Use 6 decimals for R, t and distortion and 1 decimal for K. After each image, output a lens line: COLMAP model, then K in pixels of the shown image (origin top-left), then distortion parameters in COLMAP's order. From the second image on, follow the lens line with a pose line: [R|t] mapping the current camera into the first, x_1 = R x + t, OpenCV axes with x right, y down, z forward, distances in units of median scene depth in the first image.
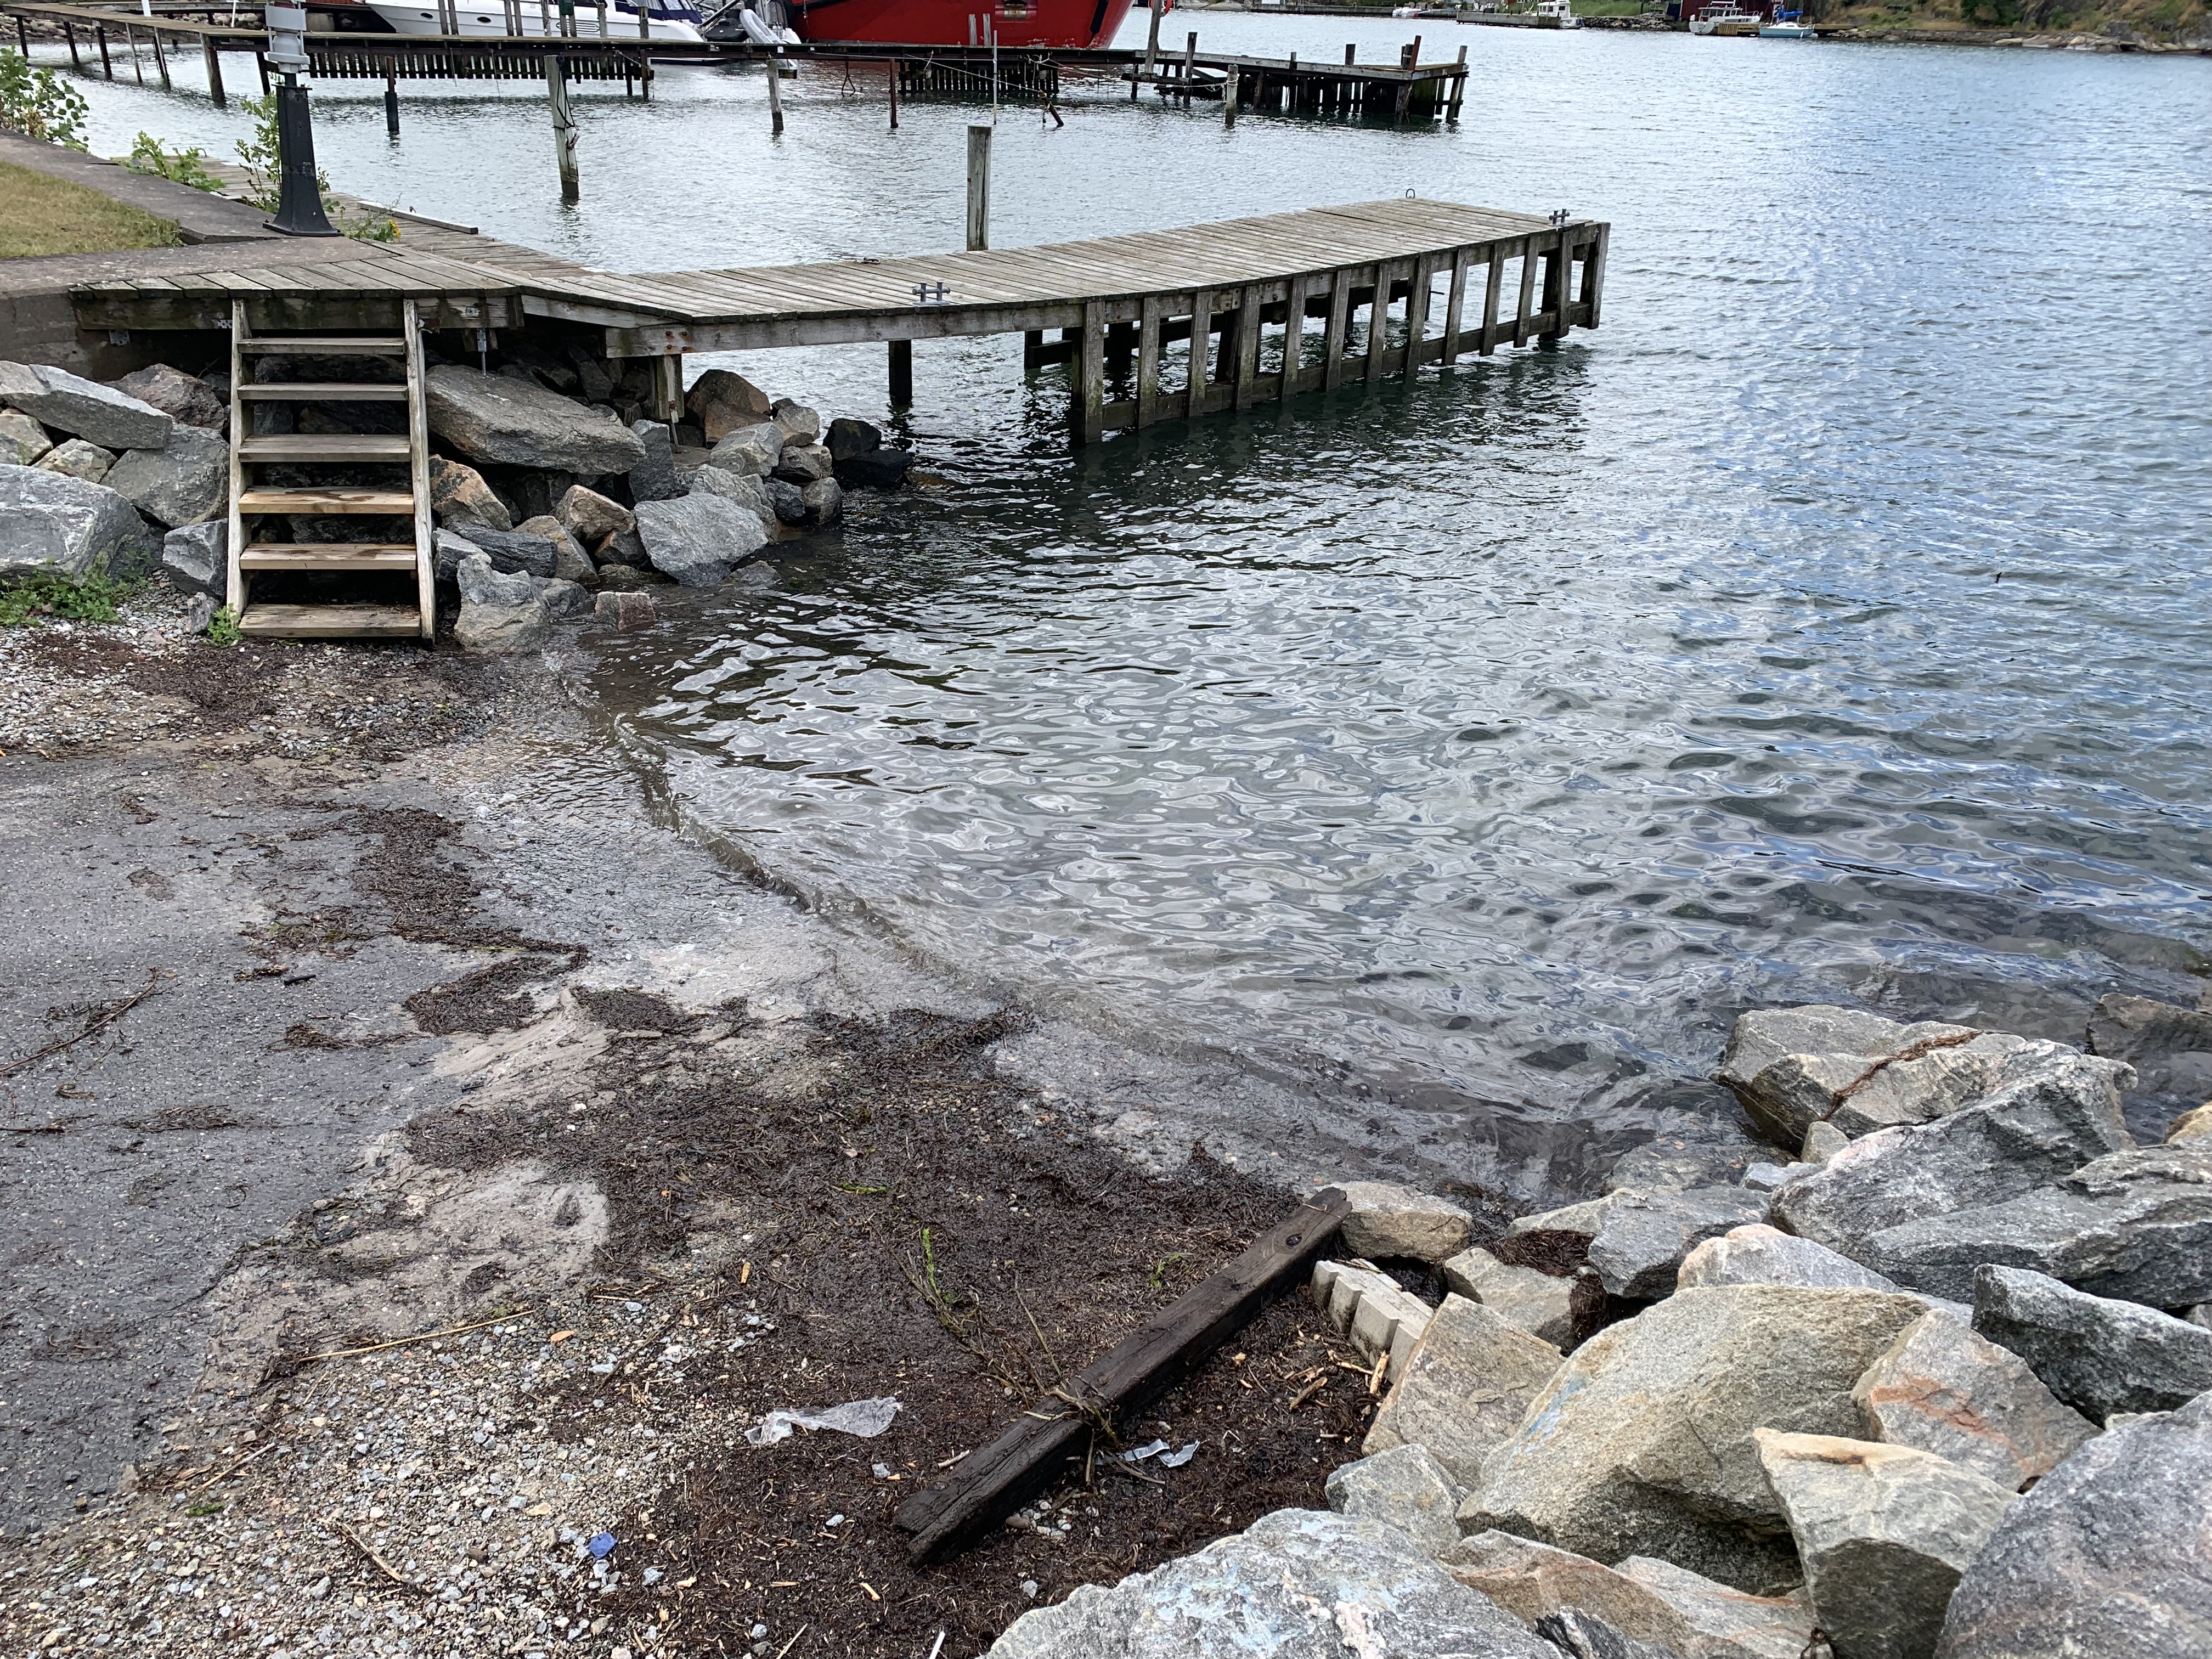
lens RADIAL K [[1671.9, 0, 1106.0], [0, 1671.9, 829.5], [0, 0, 1]] dist [0.018285, 0.004503]
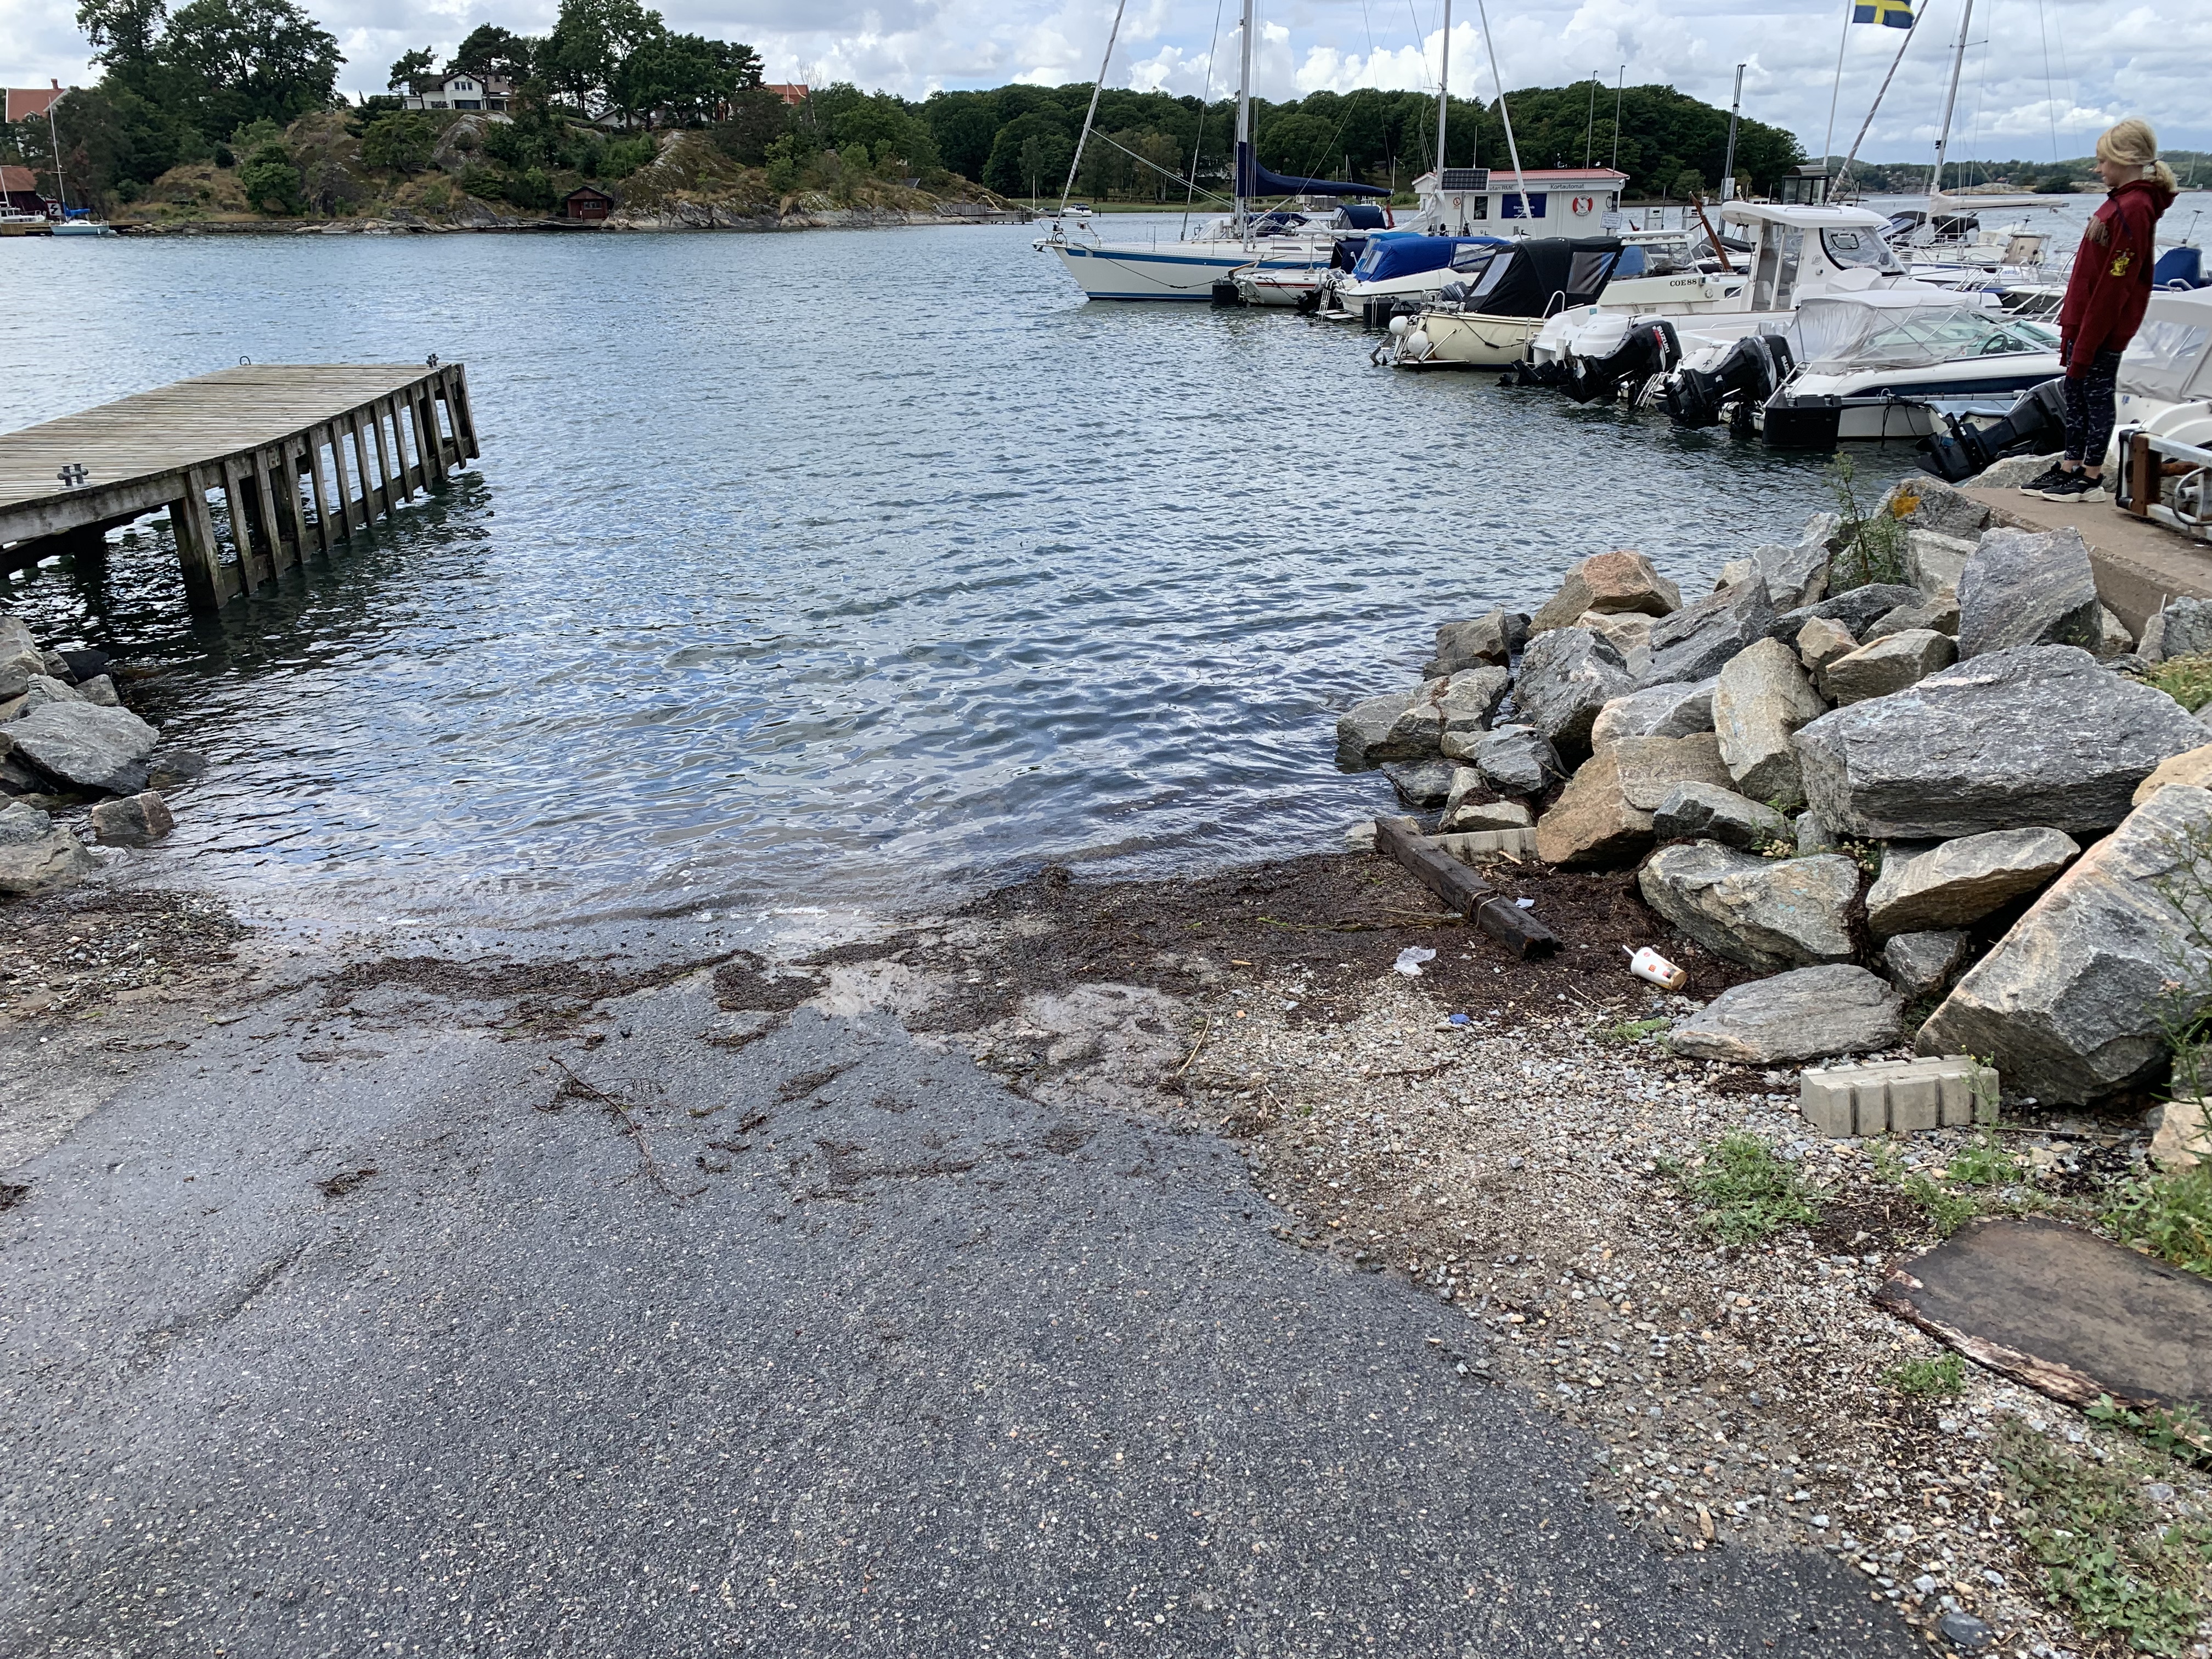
lens RADIAL K [[1671.9, 0, 1106.0], [0, 1671.9, 829.5], [0, 0, 1]] dist [0.018285, 0.004503]
pose [[0.634863, -0.312557, 0.706581, -0.448645], [0.378665, 0.923027, 0.068072, 0.007144], [-0.673470, 0.224341, 0.704350, 0.018975]]
